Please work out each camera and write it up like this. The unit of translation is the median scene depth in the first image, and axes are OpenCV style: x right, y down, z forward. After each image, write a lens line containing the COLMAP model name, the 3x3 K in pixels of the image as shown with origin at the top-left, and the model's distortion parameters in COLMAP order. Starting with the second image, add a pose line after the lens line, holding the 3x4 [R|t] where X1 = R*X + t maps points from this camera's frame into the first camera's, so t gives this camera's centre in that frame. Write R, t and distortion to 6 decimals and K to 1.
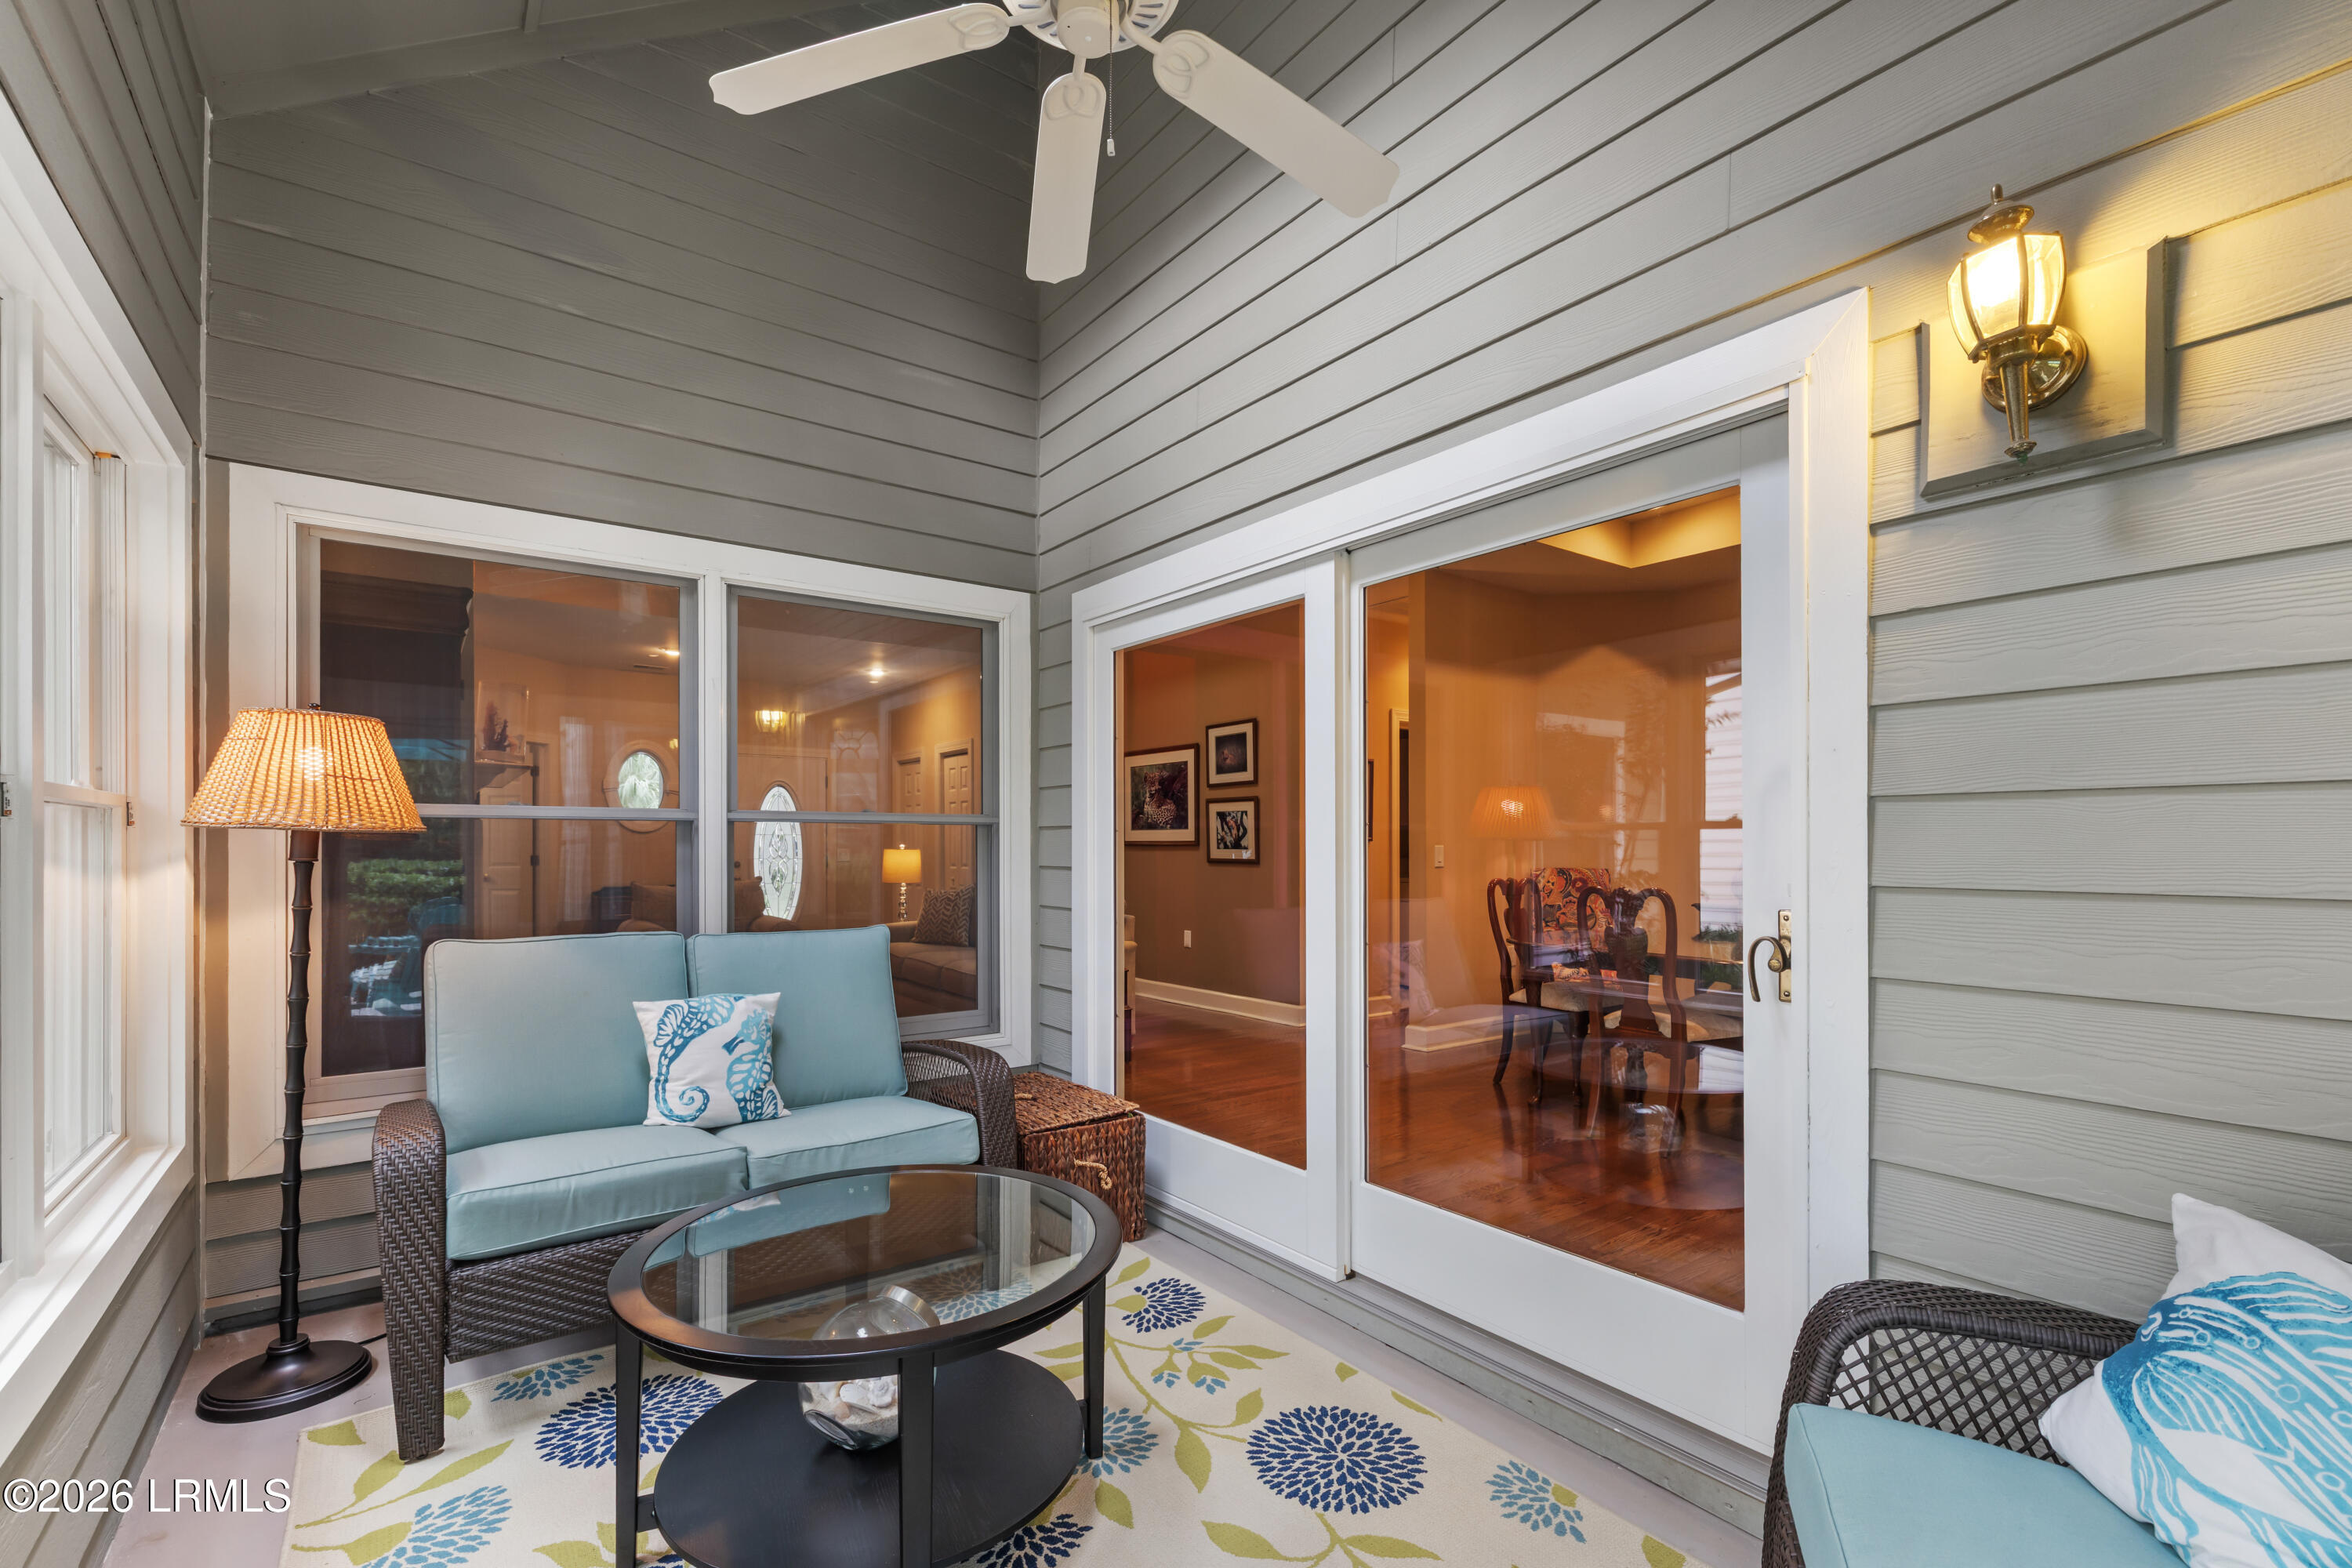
lens RADIAL K [[1022.0, 0, 1157.6], [0, 1022.0, 847.6], [0, 0, 1]] dist [0.003422, 0.000357]
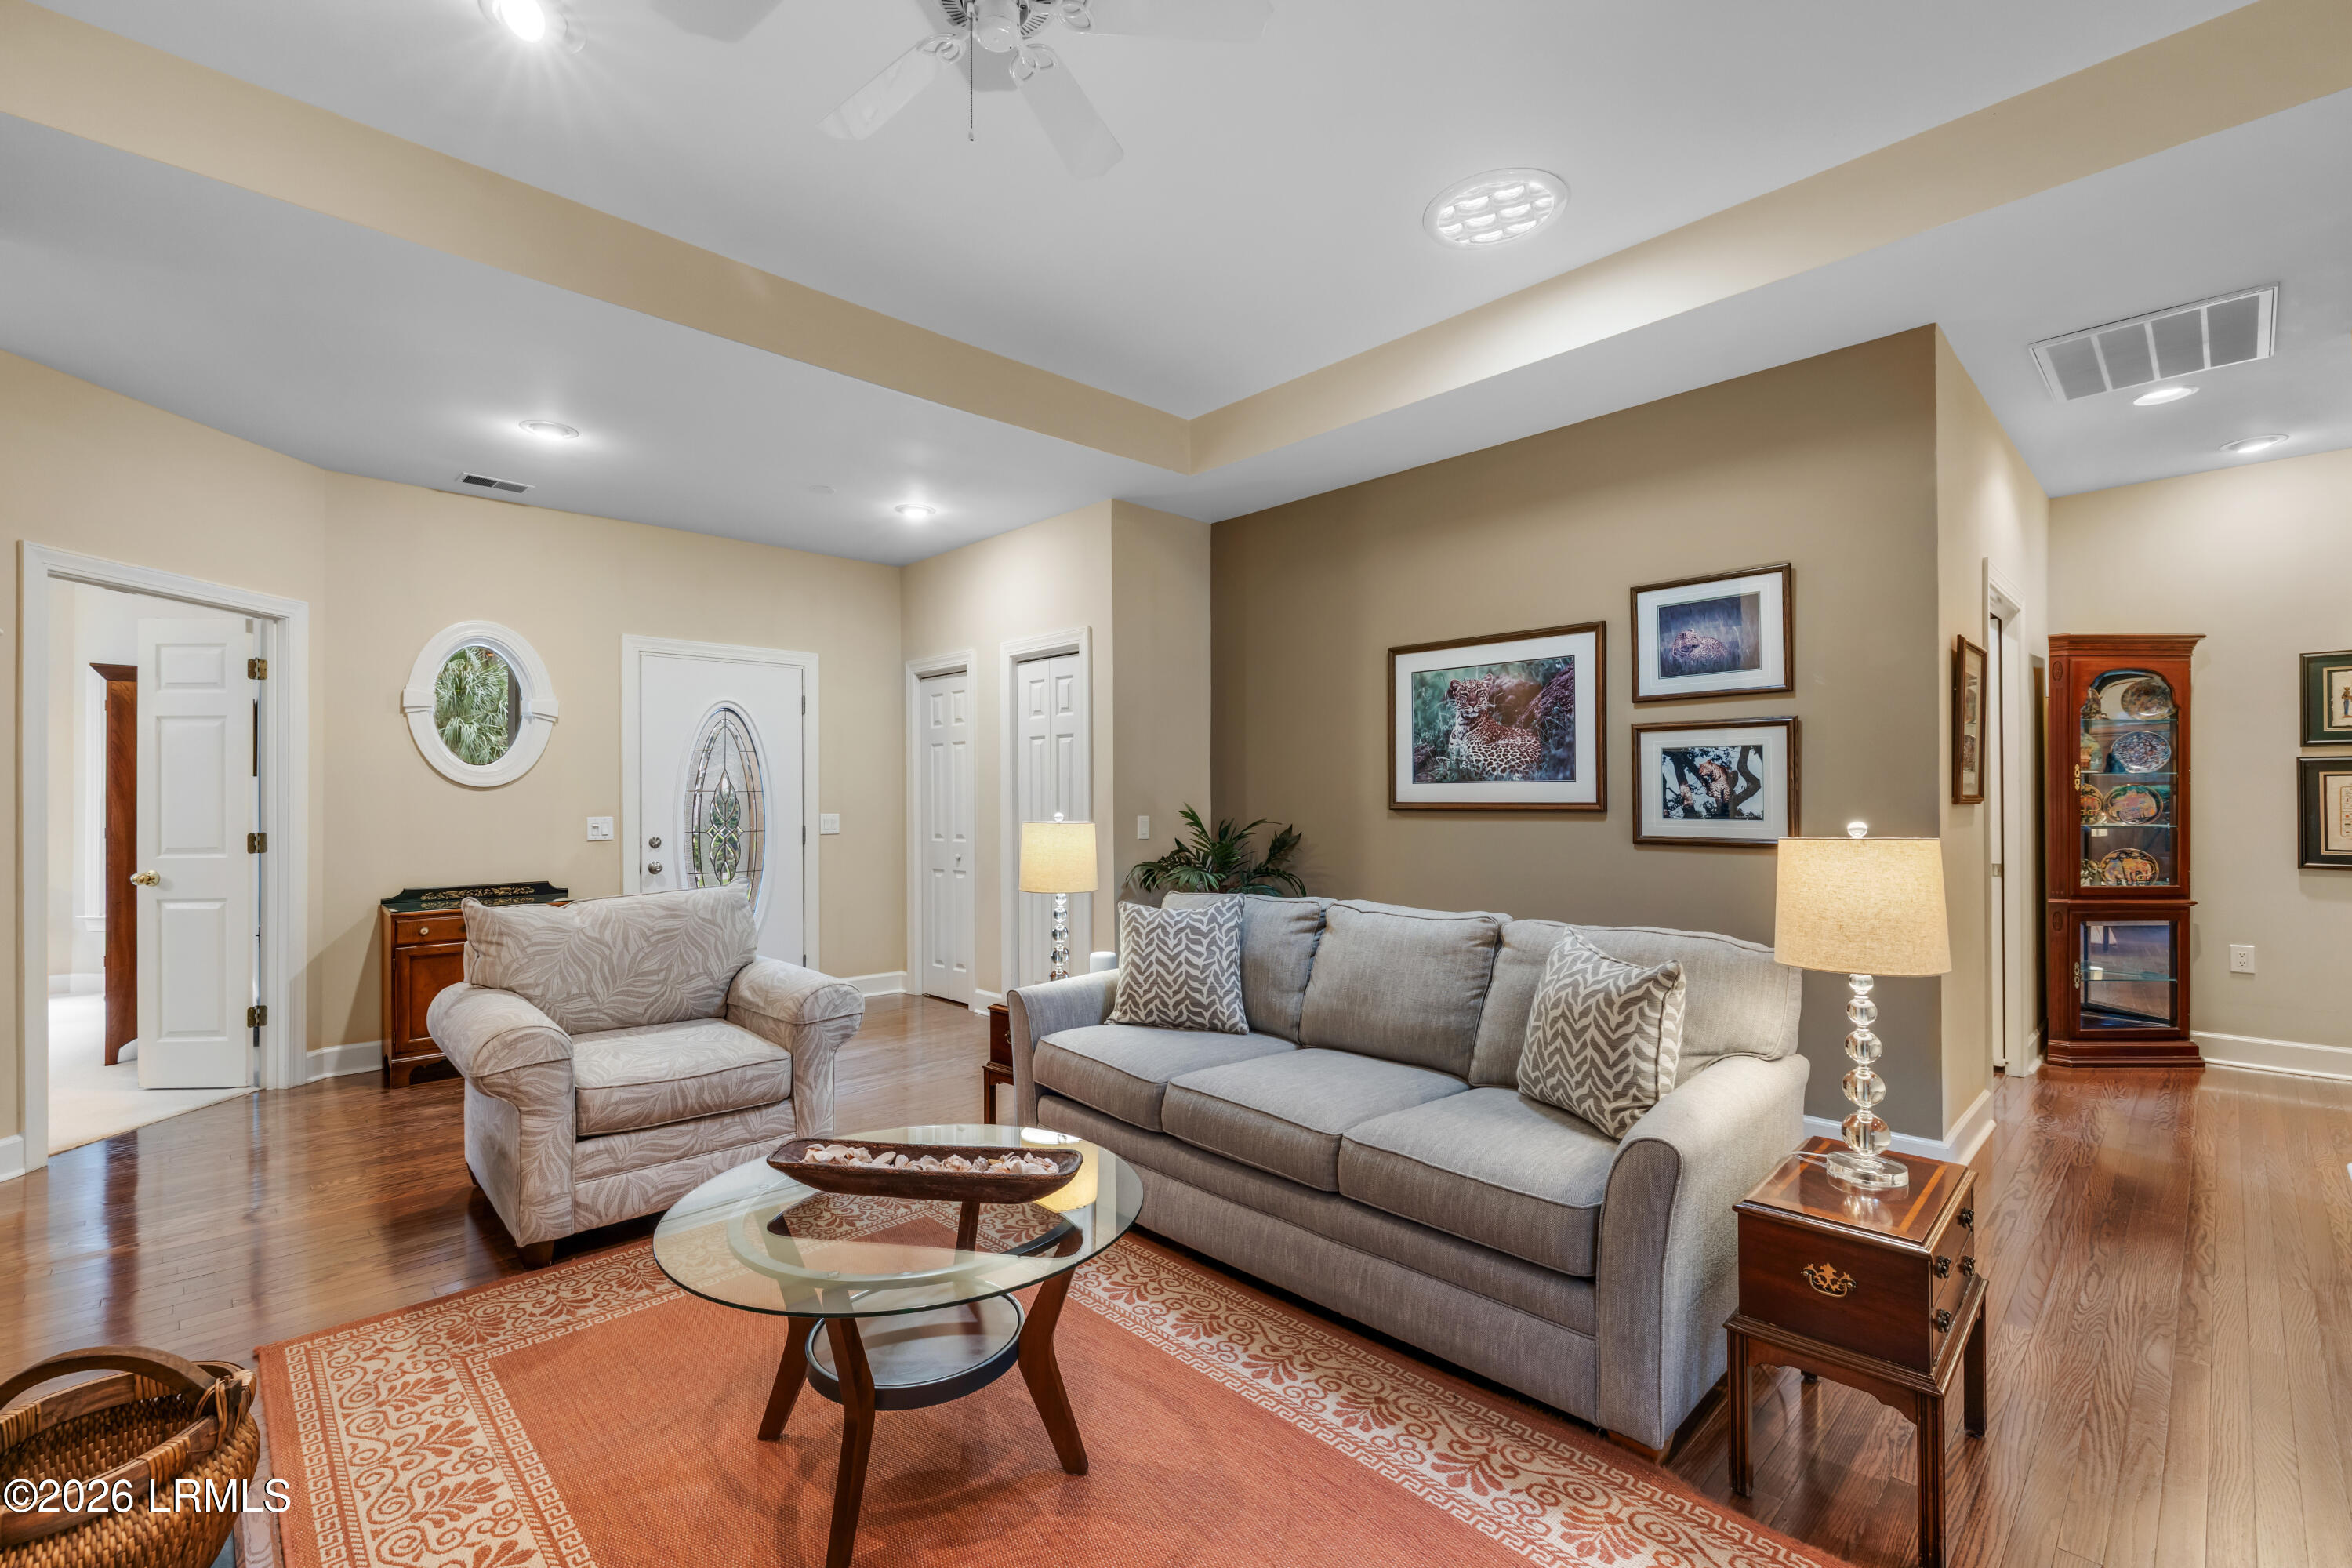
lens RADIAL K [[1022.0, 0, 1175.0], [0, 1022.0, 792.7], [0, 0, 1]] dist [0.003422, 0.000357]
pose [[0.990812, -0.005205, 0.135145, -0.257293], [0.005553, 0.999982, -0.002203, -0.011877], [-0.135131, 0.002934, 0.990823, 0.494140]]
